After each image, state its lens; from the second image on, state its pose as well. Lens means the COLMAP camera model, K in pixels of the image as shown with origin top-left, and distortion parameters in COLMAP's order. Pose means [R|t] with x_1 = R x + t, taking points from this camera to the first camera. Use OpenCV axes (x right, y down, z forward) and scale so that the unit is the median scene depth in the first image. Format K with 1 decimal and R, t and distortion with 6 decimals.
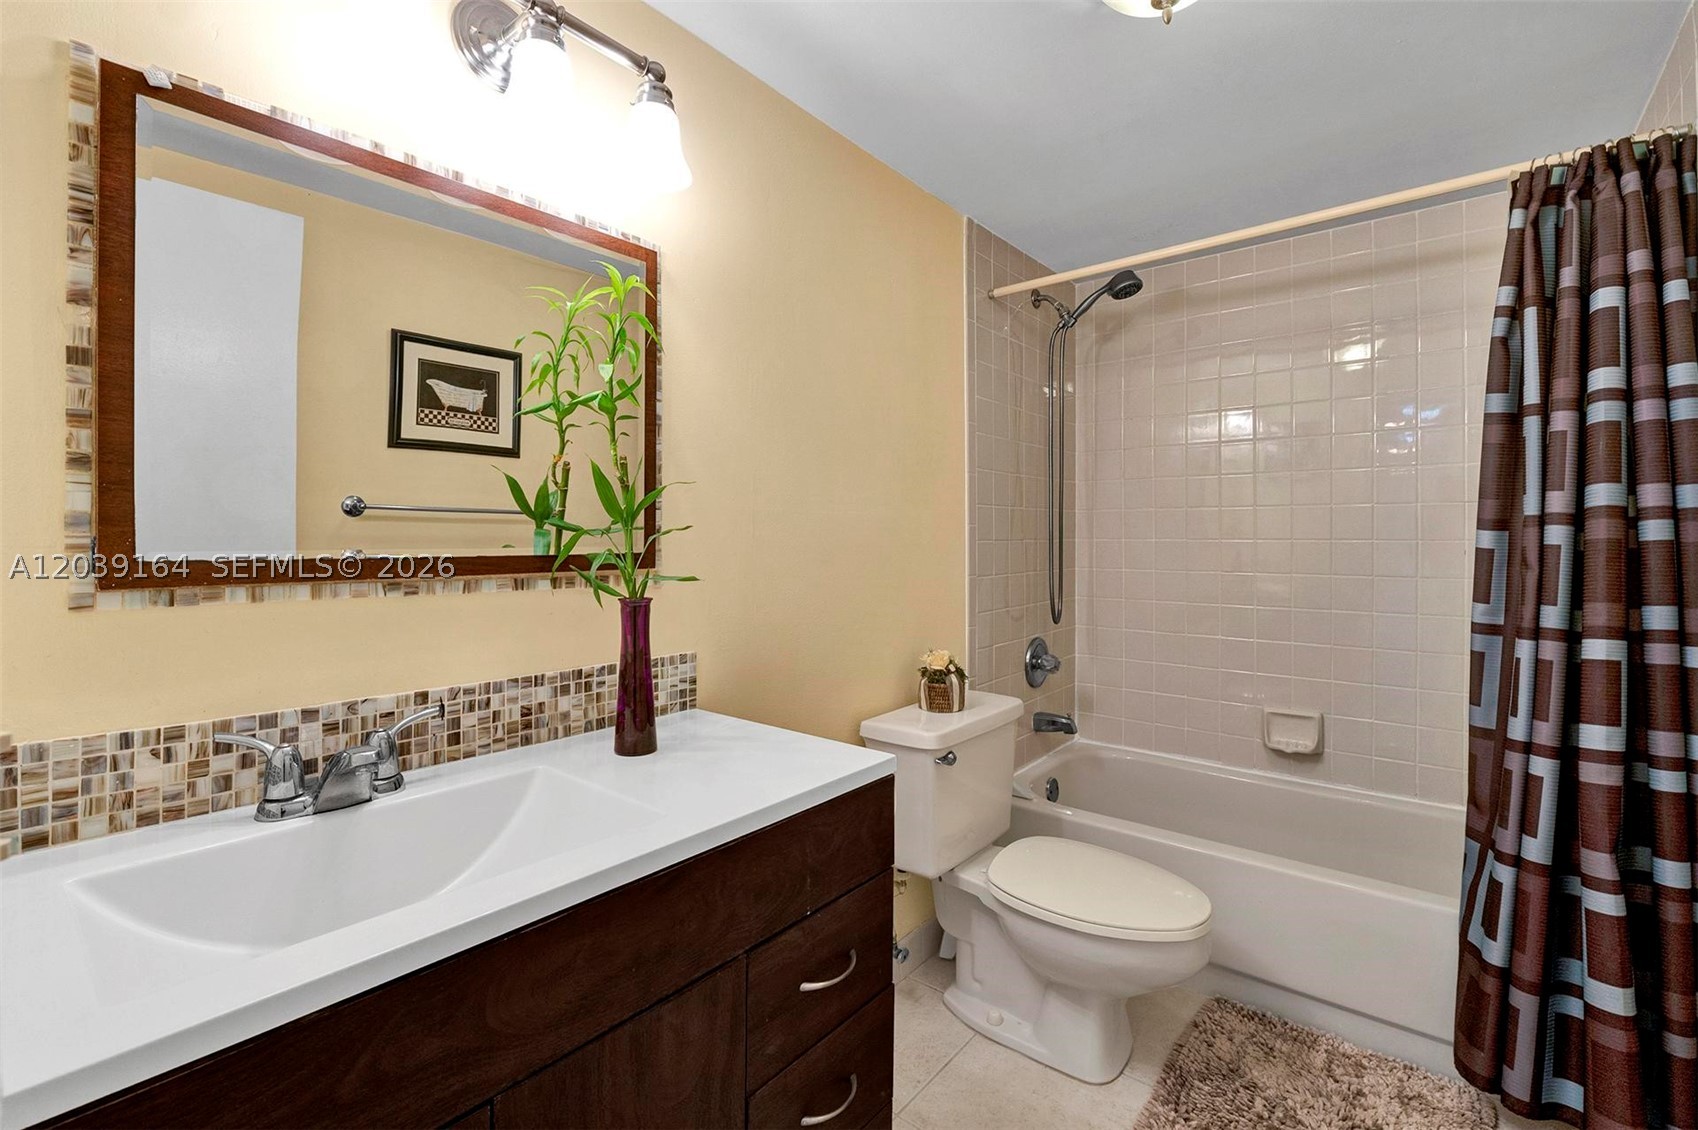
lens RADIAL K [[743.0, 0, 846.2], [0, 743.0, 554.3], [0, 0, 1]] dist [-0.009945, 0.000134]
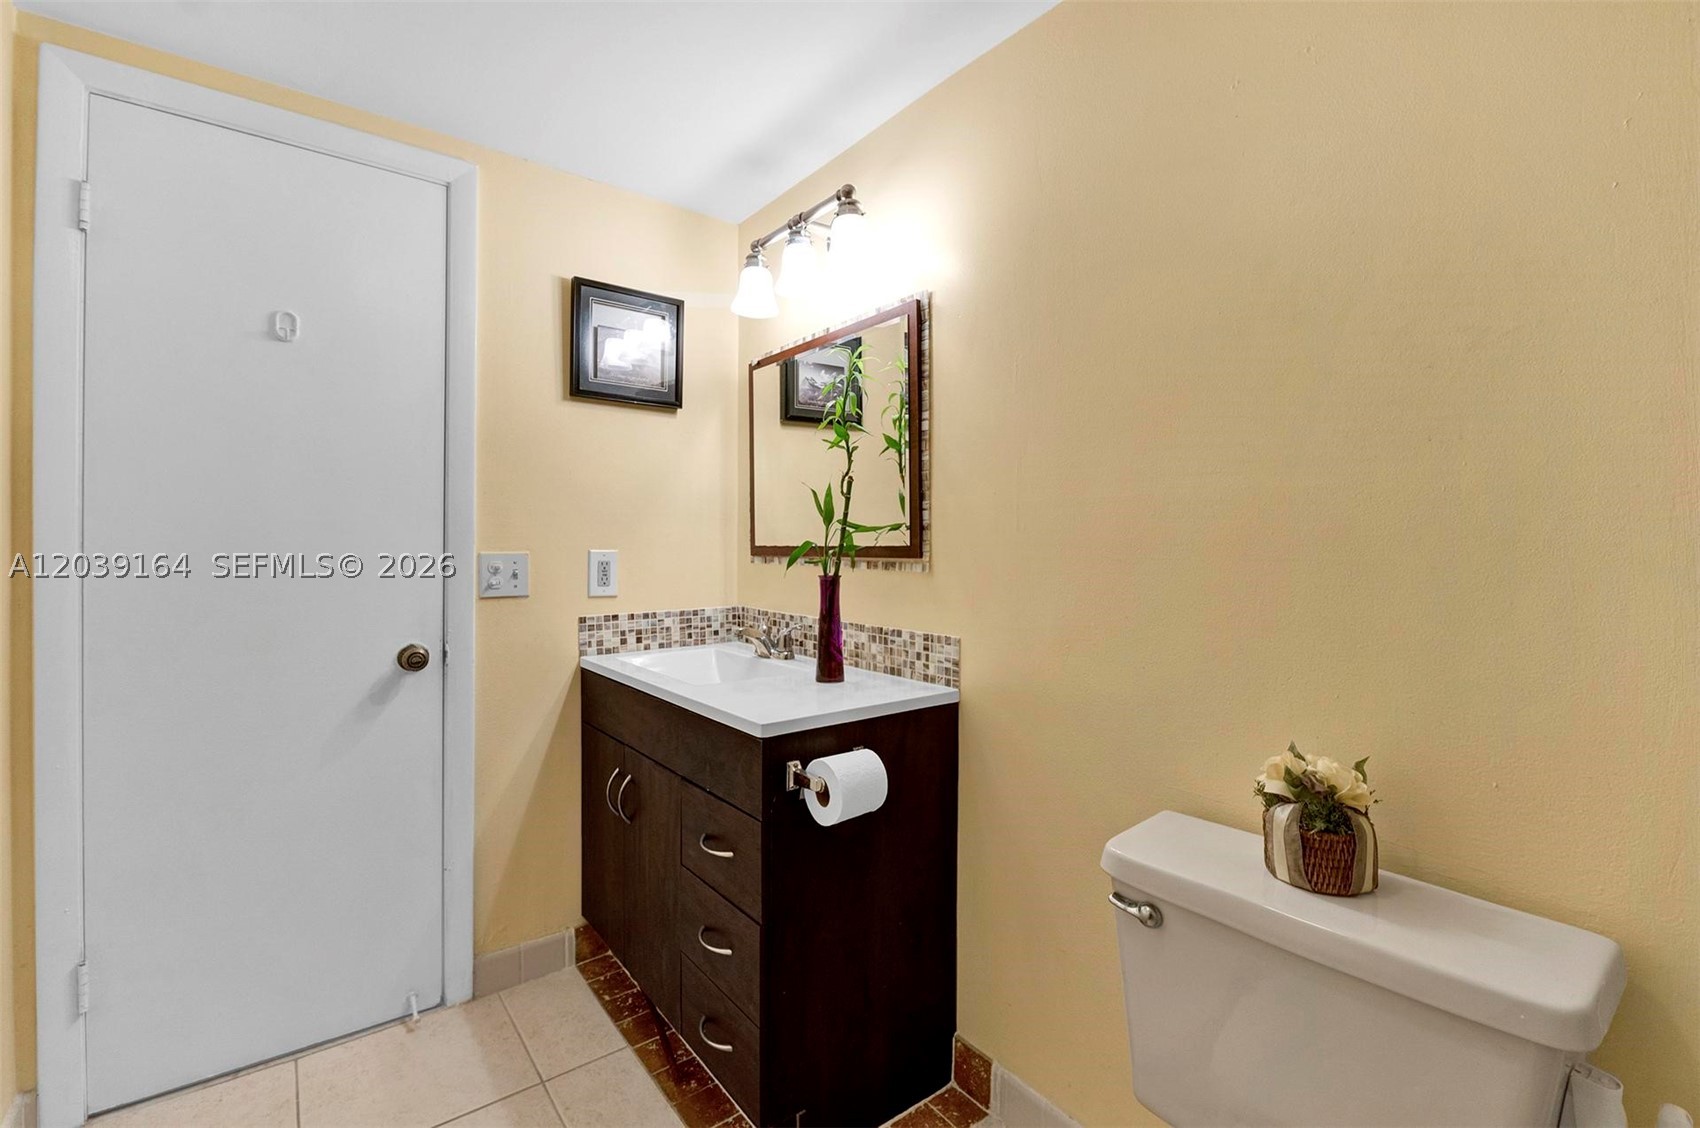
lens RADIAL K [[743.9, 0, 848.3], [0, 743.9, 556.1], [0, 0, 1]] dist [-0.009945, 0.000134]
pose [[-0.232500, 0.019561, -0.972400, 1.076787], [-0.012009, 0.999664, 0.022981, -0.013011], [0.972522, 0.017021, -0.232186, 1.321700]]
